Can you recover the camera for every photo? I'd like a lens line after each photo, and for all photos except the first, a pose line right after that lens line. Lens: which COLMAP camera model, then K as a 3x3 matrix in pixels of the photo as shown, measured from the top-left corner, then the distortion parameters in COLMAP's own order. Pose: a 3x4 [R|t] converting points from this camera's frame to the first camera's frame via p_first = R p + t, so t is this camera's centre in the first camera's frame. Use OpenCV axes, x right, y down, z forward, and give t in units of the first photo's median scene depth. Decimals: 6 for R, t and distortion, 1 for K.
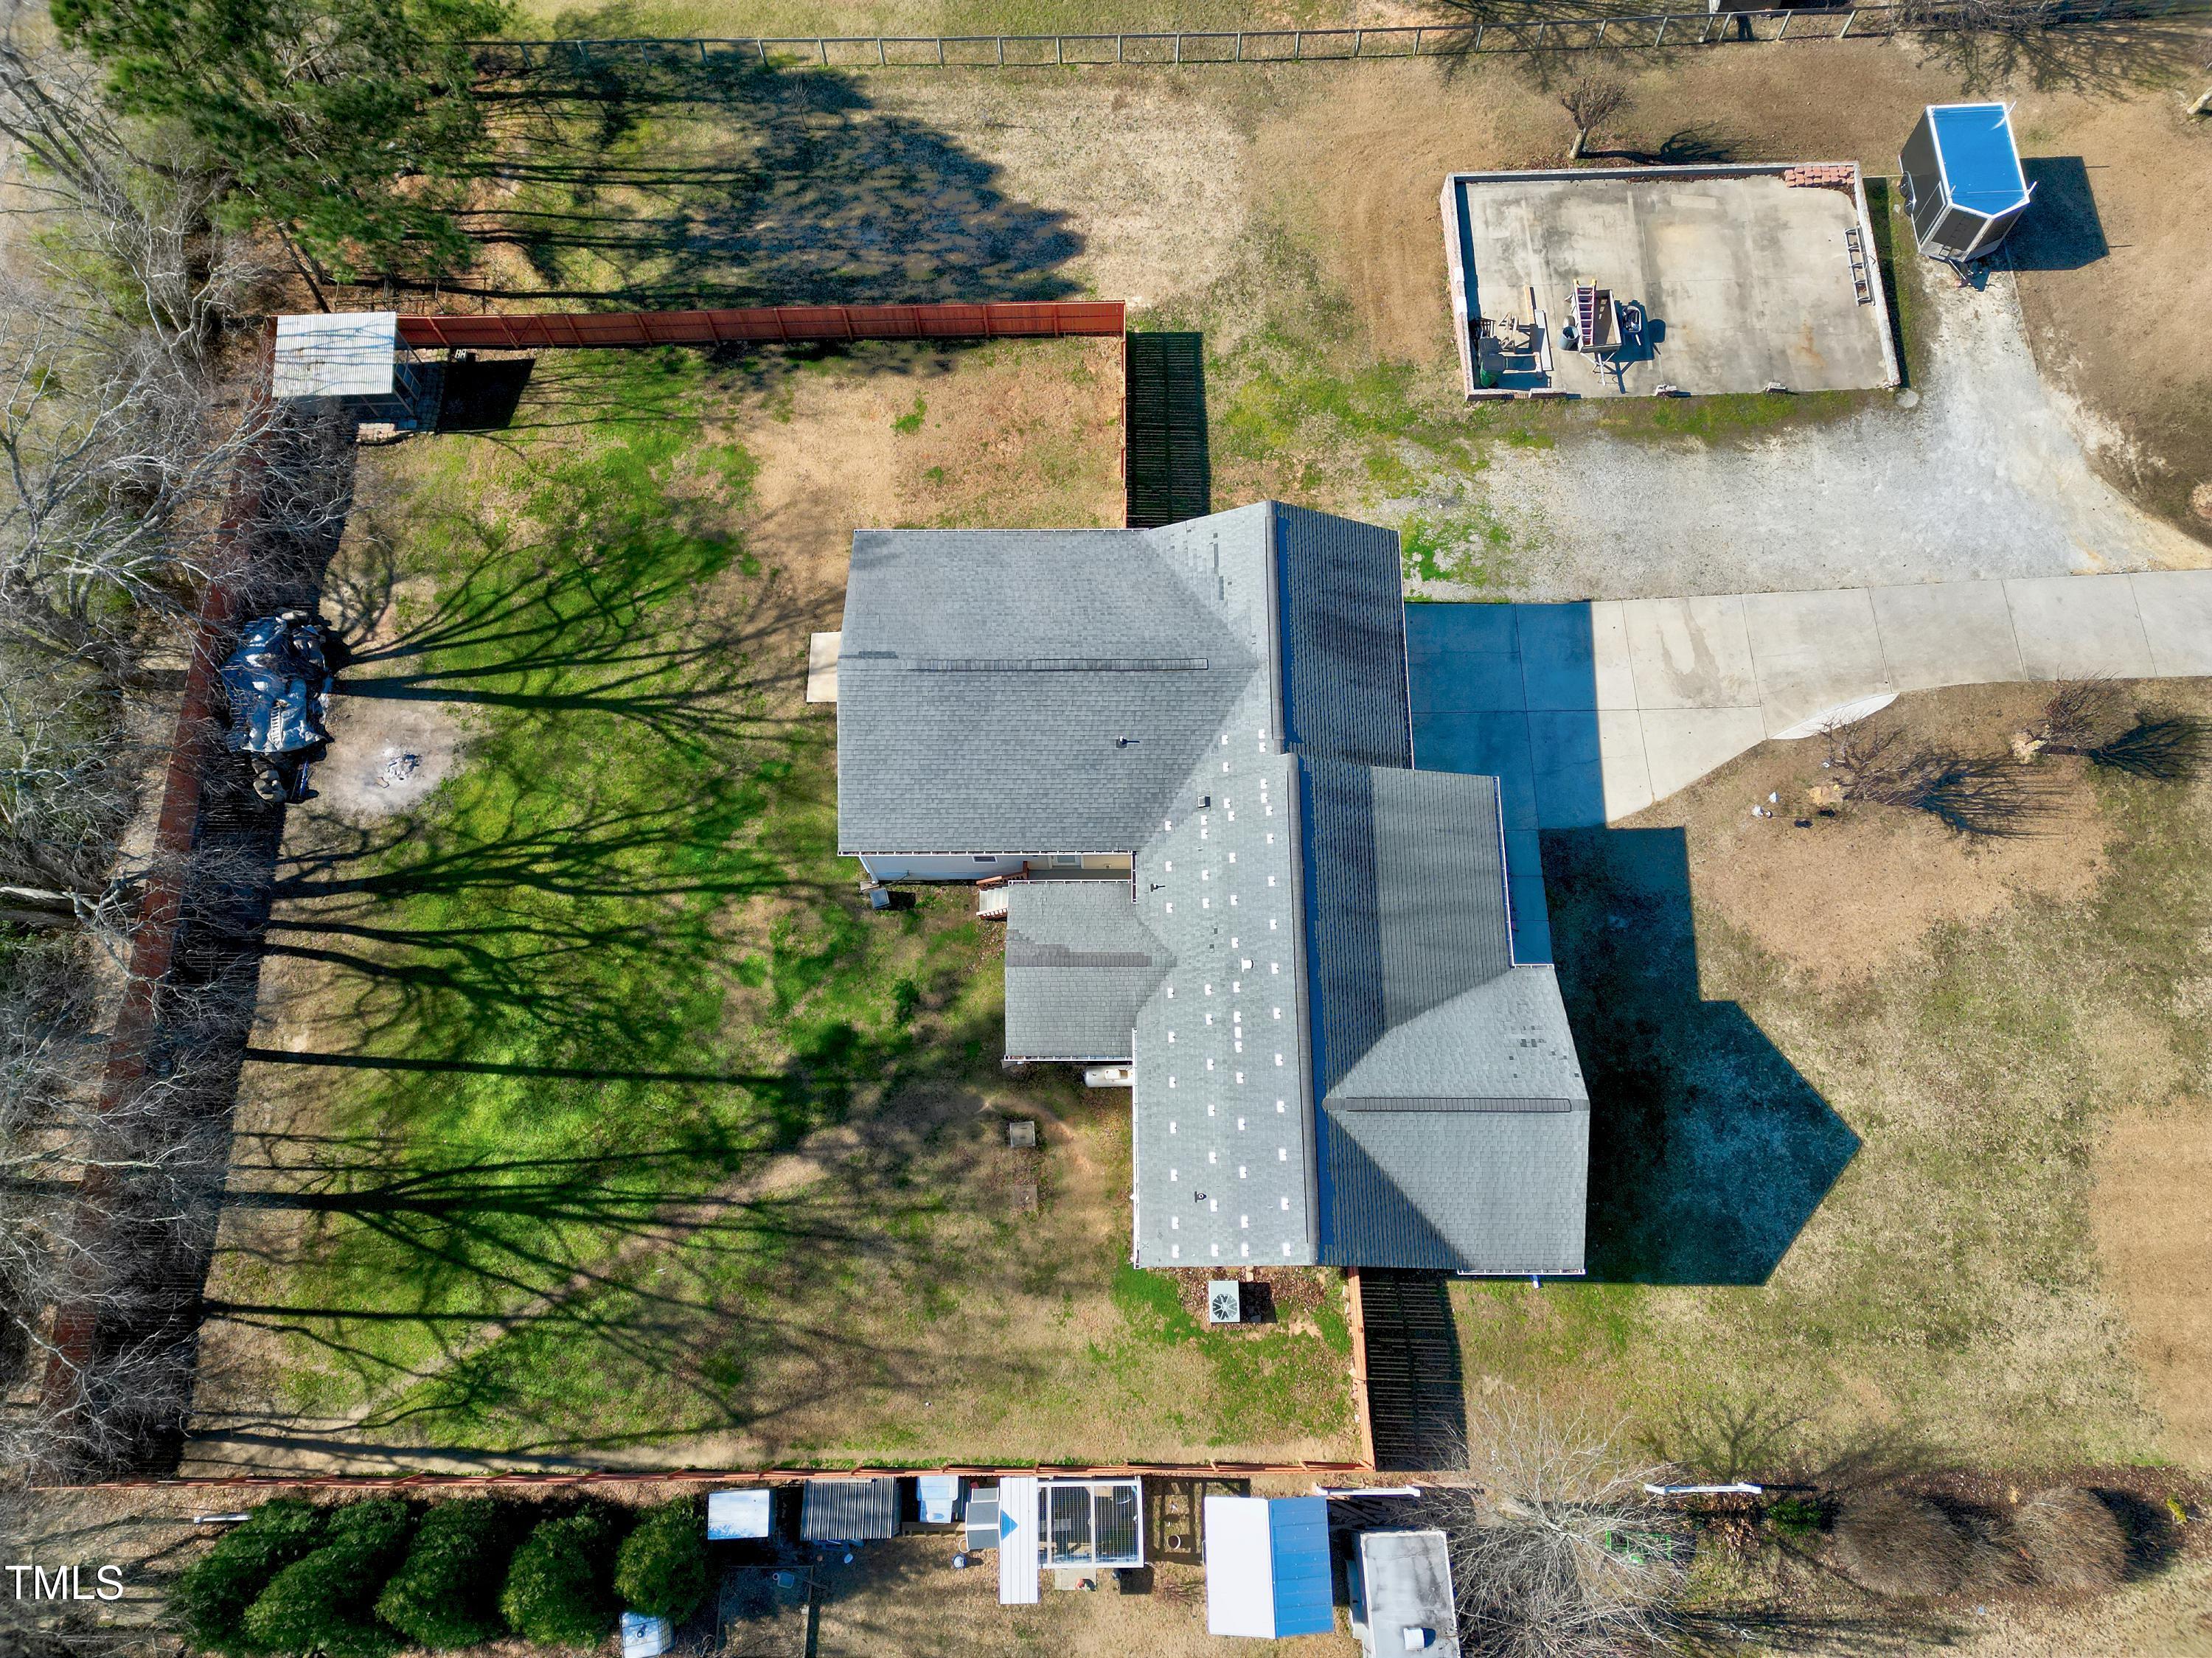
lens RADIAL K [[1531.1, 0, 1108.5], [0, 1531.1, 832.2], [0, 0, 1]] dist [0.076331, -0.069379]
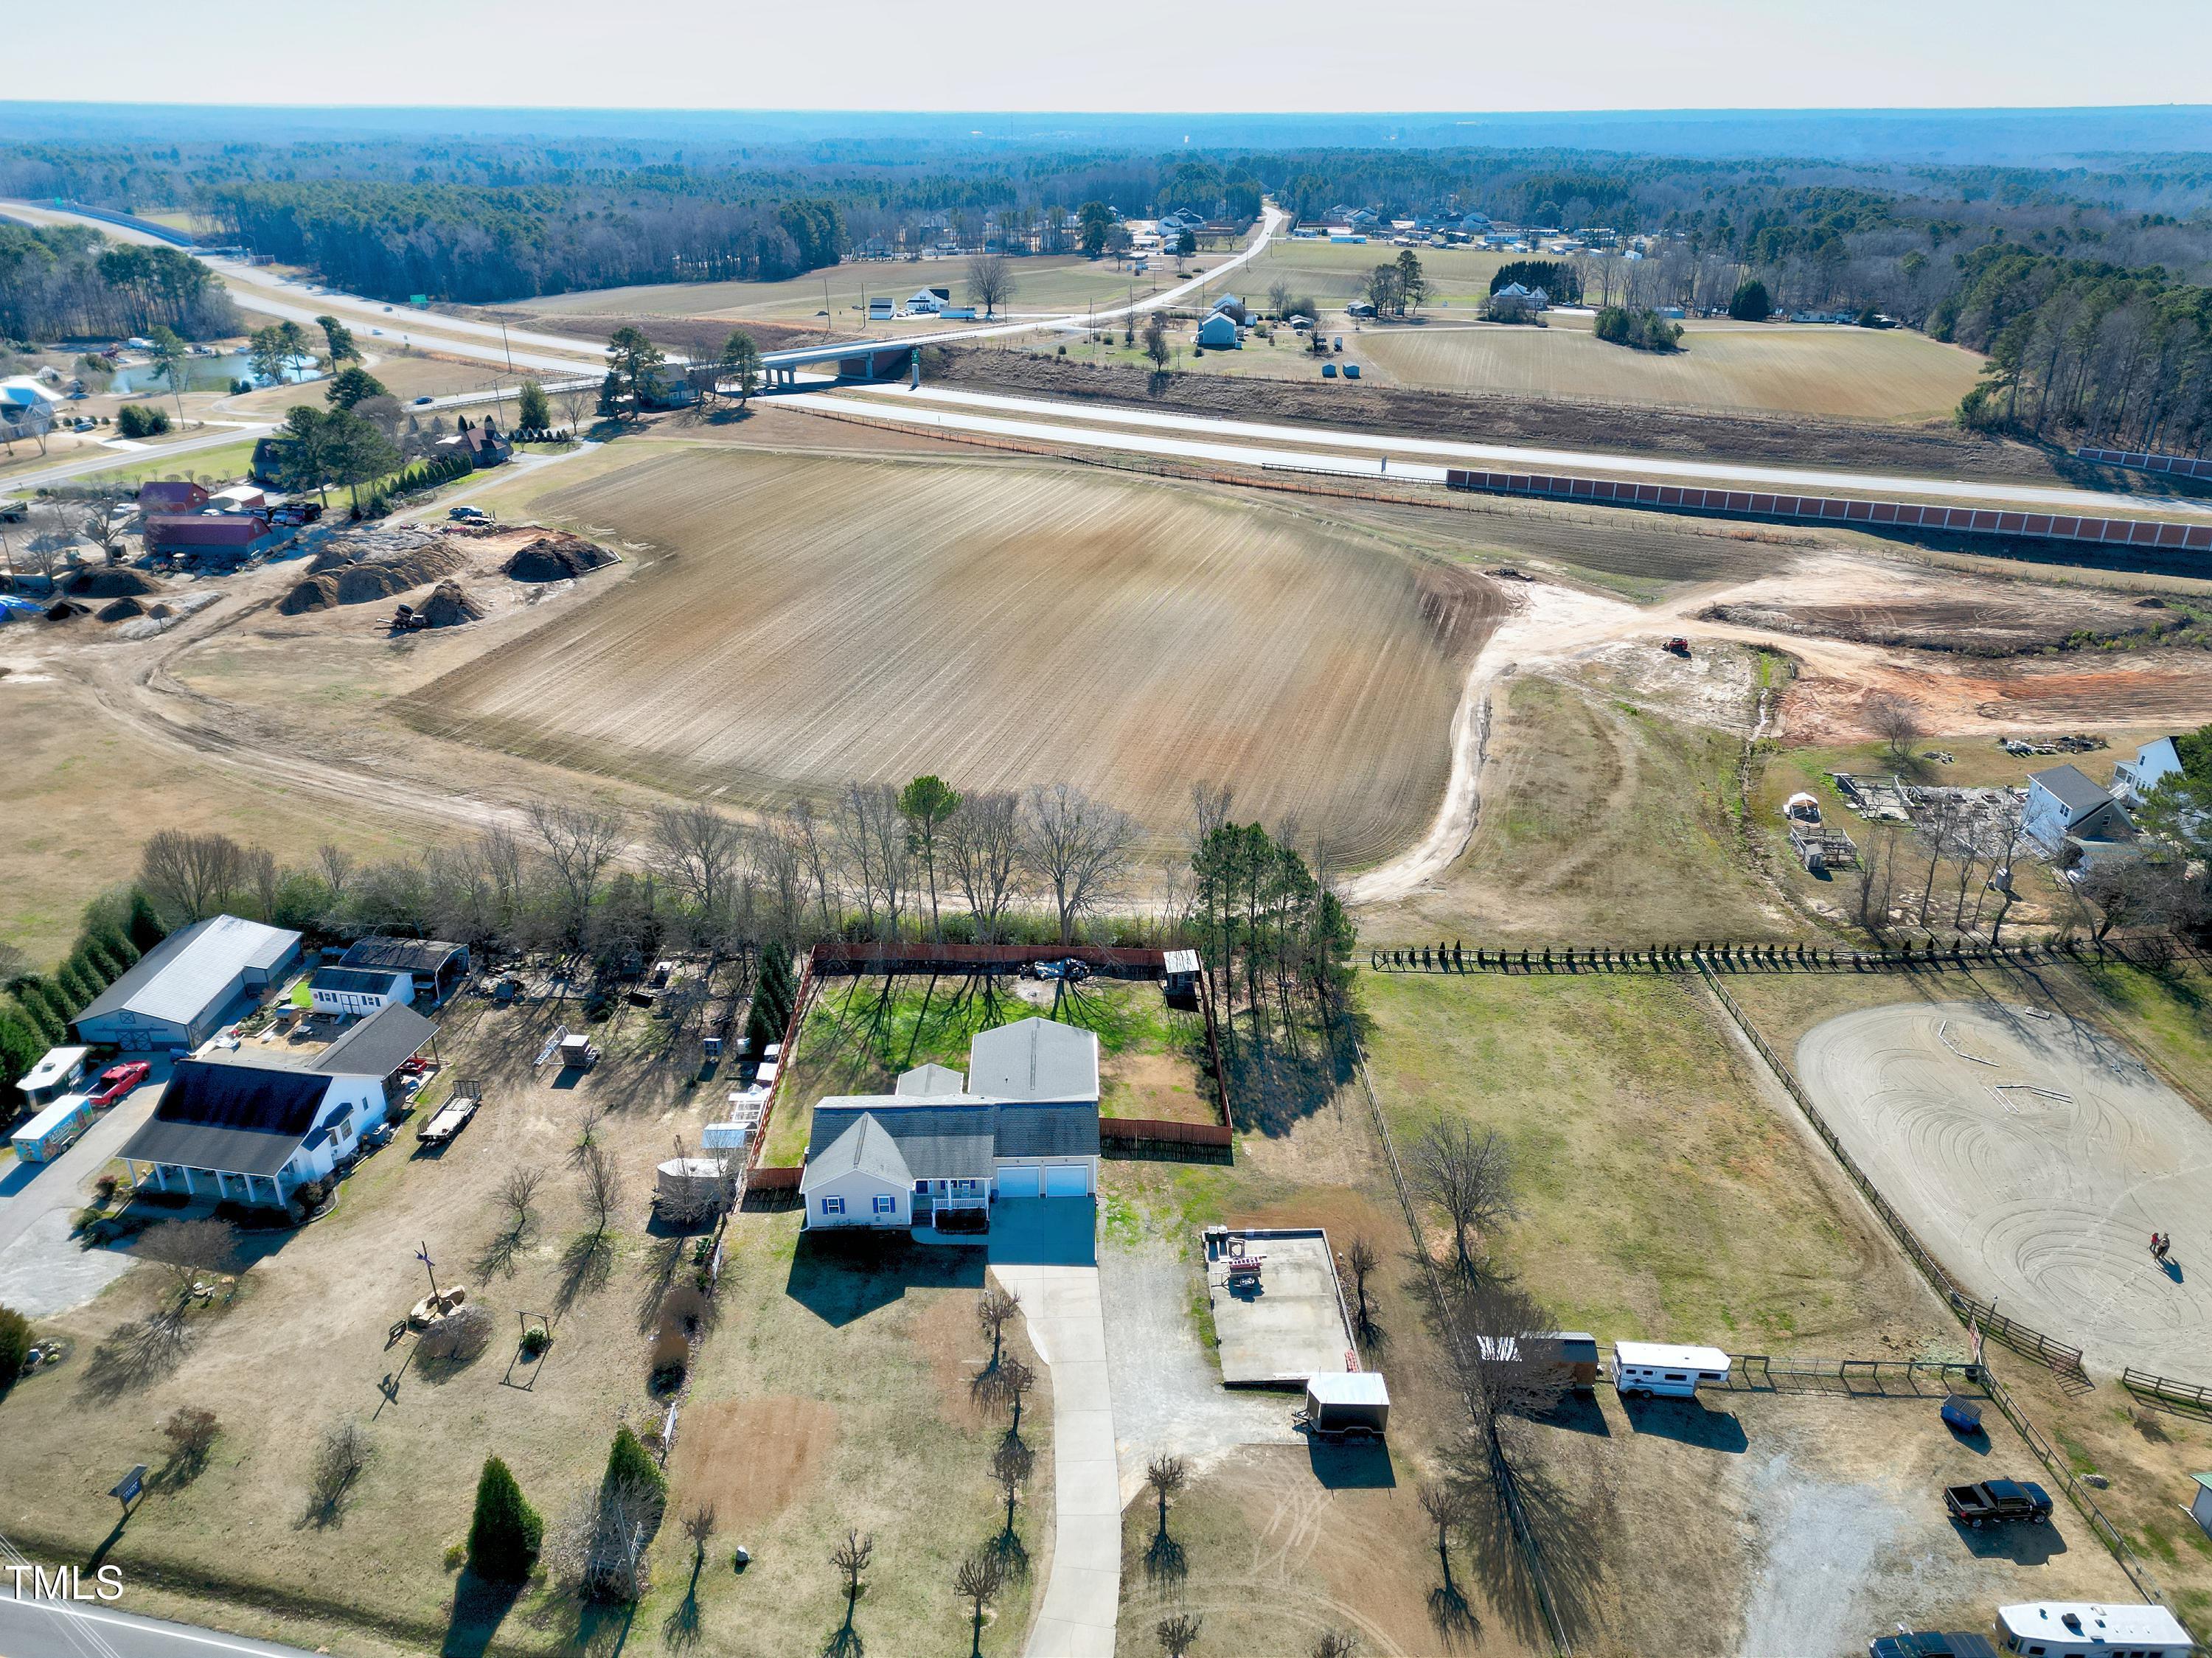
lens RADIAL K [[1533.4, 0, 1108.0], [0, 1533.4, 829.9], [0, 0, 1]] dist [0.086445, -0.077346]
pose [[0.026709, 0.425989, -0.904334, 2.079937], [-0.955321, 0.277269, 0.102394, -0.574929], [0.294362, 0.861194, 0.414361, -0.437562]]
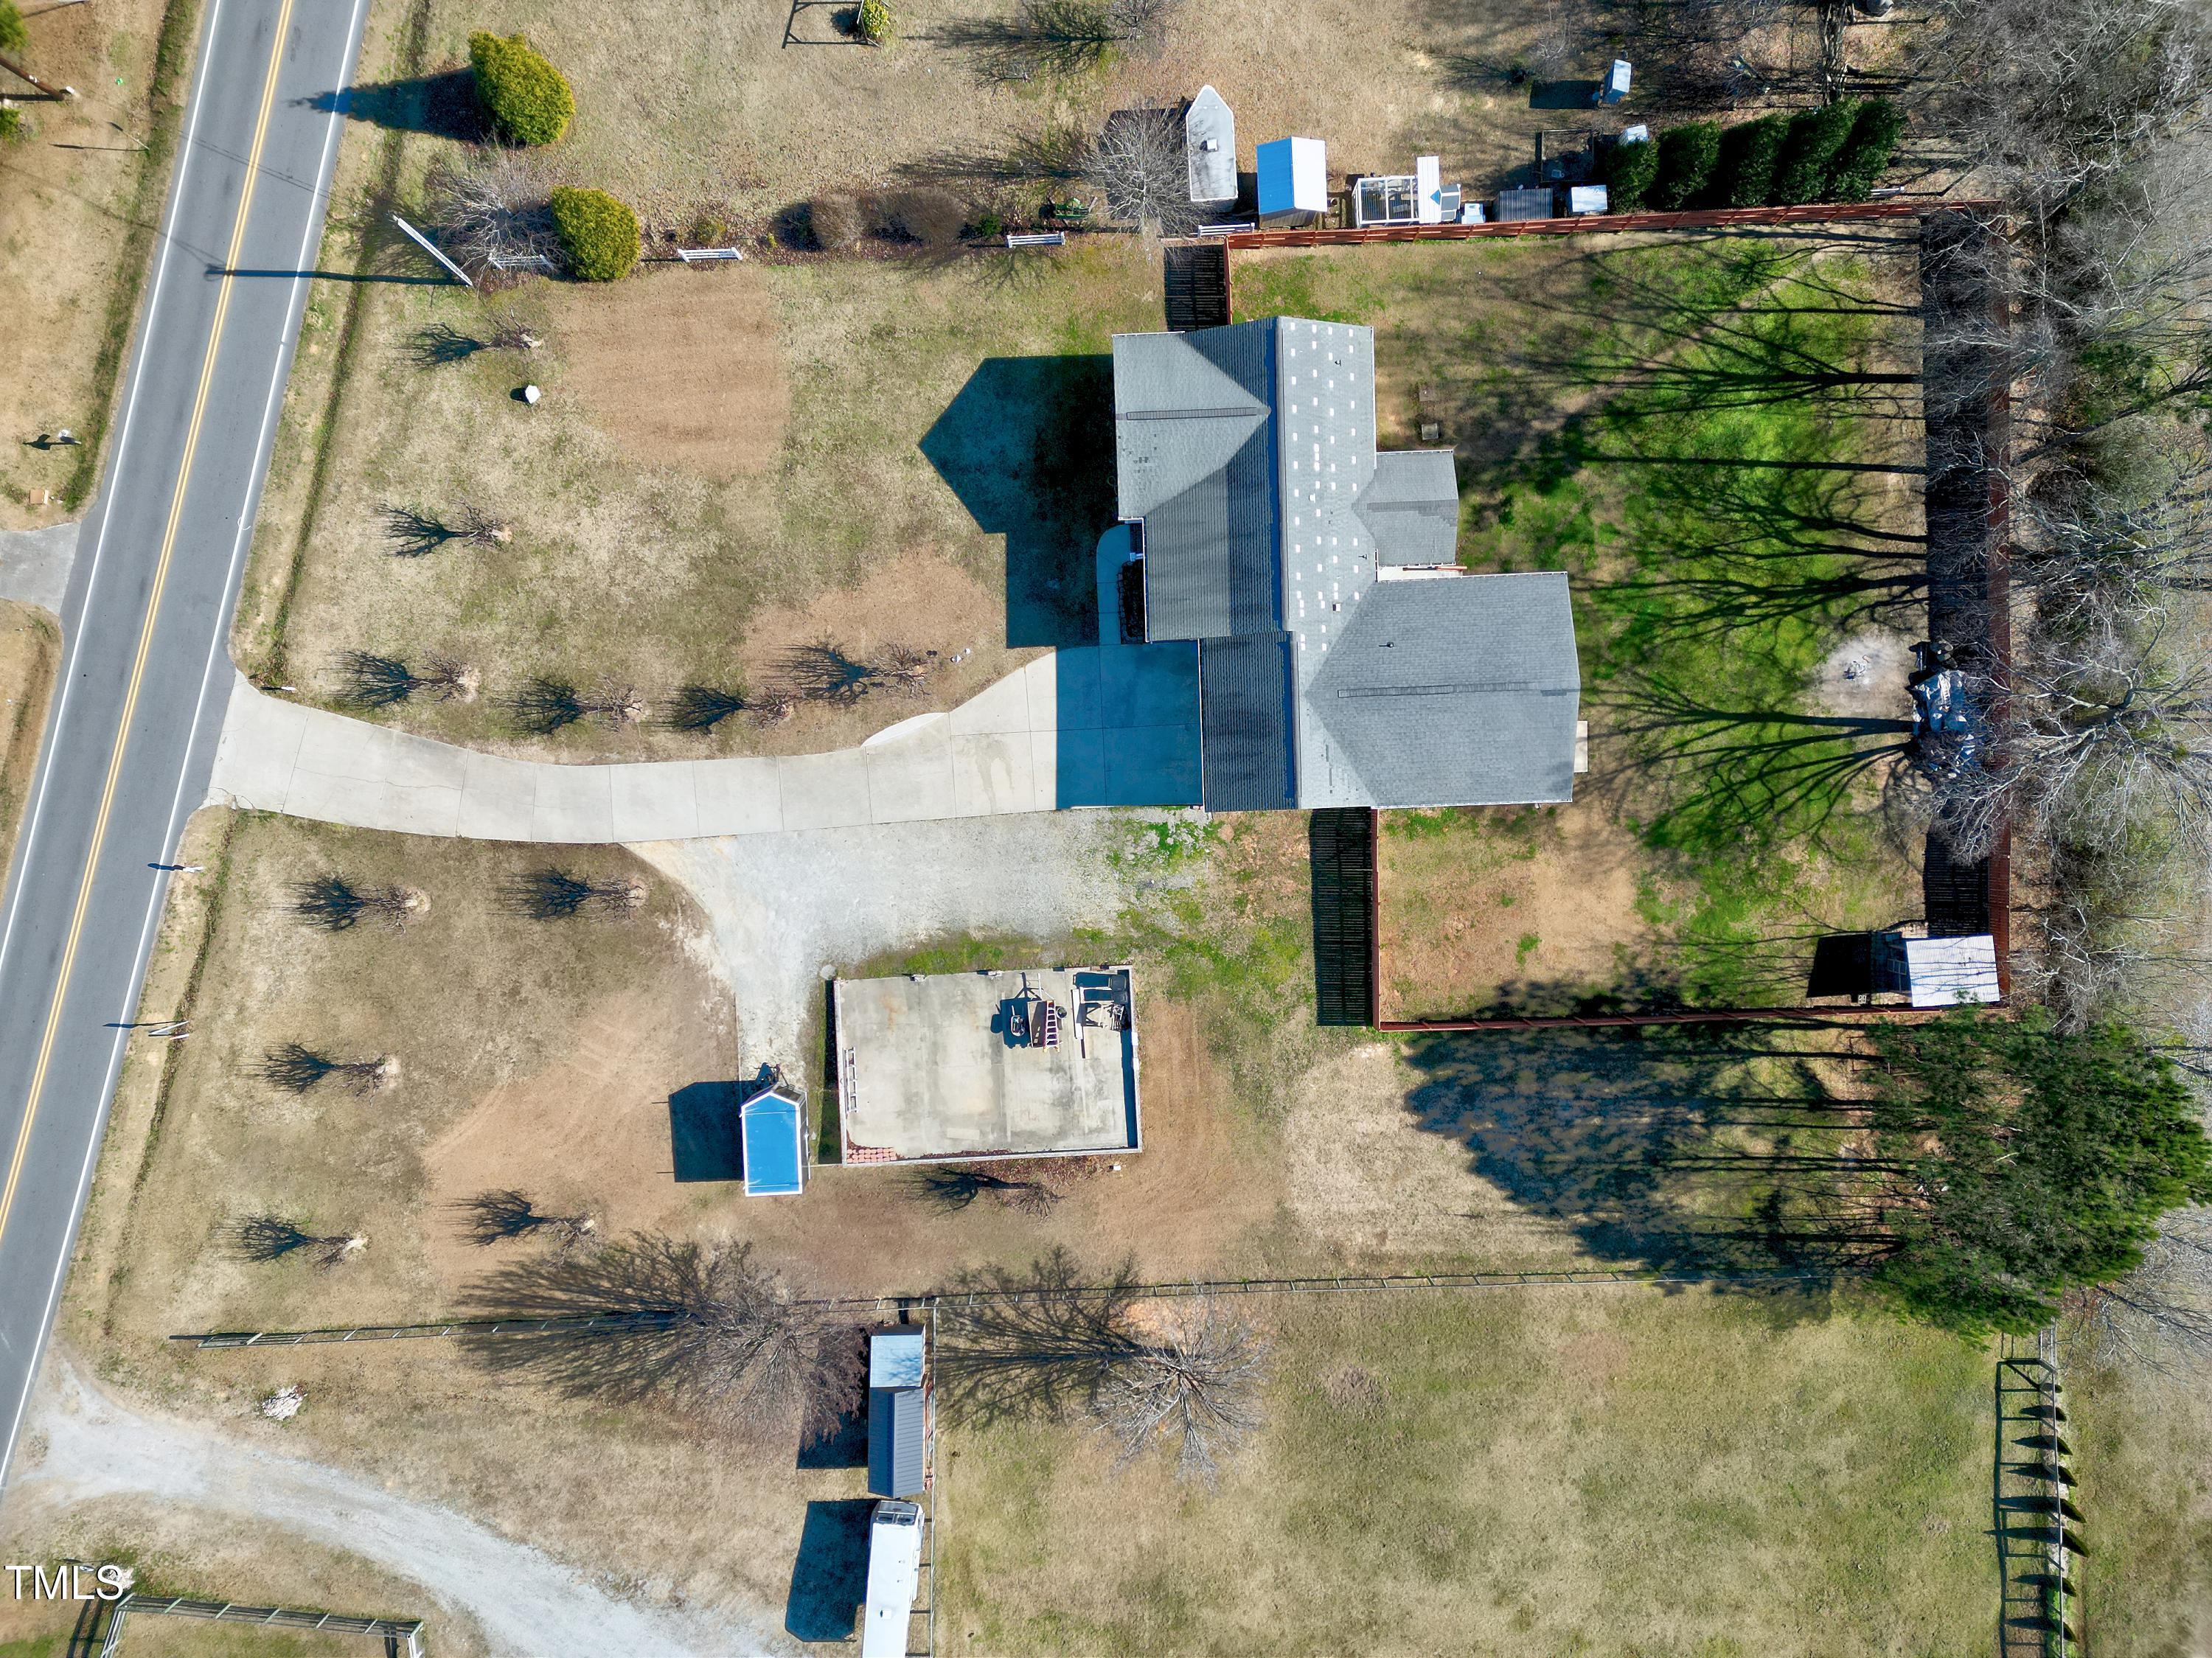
lens RADIAL K [[1533.4, 0, 1108.0], [0, 1533.4, 829.9], [0, 0, 1]] dist [0.086445, -0.077346]
pose [[-0.999407, 0.031651, 0.013569, 0.250942], [-0.026677, -0.960740, 0.276165, -0.594828], [0.021777, 0.275640, 0.961014, -0.418831]]
